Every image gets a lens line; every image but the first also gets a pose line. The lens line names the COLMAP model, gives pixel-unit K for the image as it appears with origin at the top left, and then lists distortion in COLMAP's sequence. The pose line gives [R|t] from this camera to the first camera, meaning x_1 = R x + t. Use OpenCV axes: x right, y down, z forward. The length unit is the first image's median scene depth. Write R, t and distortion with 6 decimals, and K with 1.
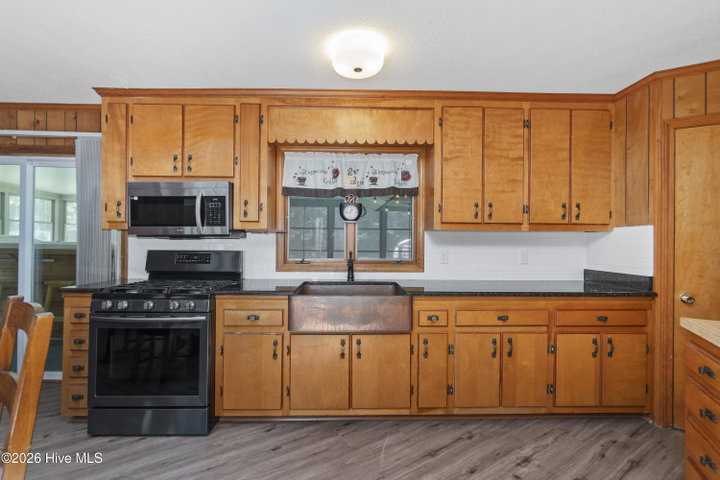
lens RADIAL K [[312.1, 0, 355.6], [0, 312.1, 237.7], [0, 0, 1]] dist [-0.002578, 0.001099]
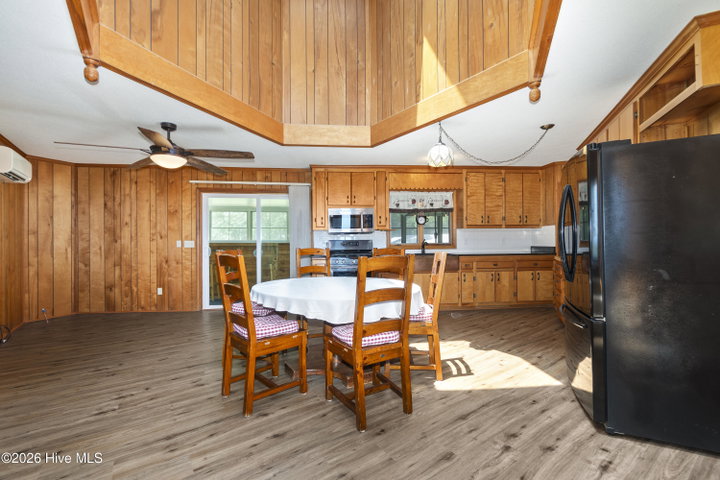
lens RADIAL K [[312.1, 0, 357.0], [0, 312.1, 239.5], [0, 0, 1]] dist [-0.002578, 0.001099]
pose [[0.997015, -0.018521, 0.074956, -0.640567], [0.017743, 0.999782, 0.011026, 0.015293], [-0.075144, -0.009663, 0.997126, -1.095152]]
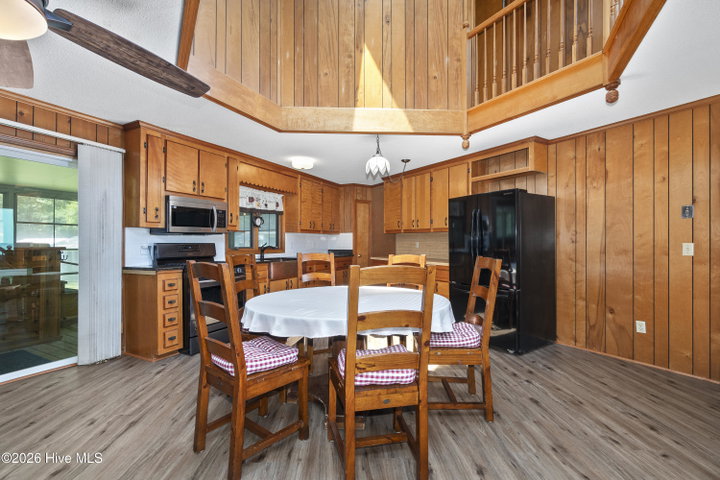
lens RADIAL K [[312.1, 0, 356.5], [0, 312.1, 243.2], [0, 0, 1]] dist [-0.002578, 0.001099]
pose [[0.479126, -0.009830, 0.877691, -1.461559], [-0.007893, 0.999849, 0.015507, 0.012325], [-0.877711, -0.014357, 0.478976, -0.425379]]
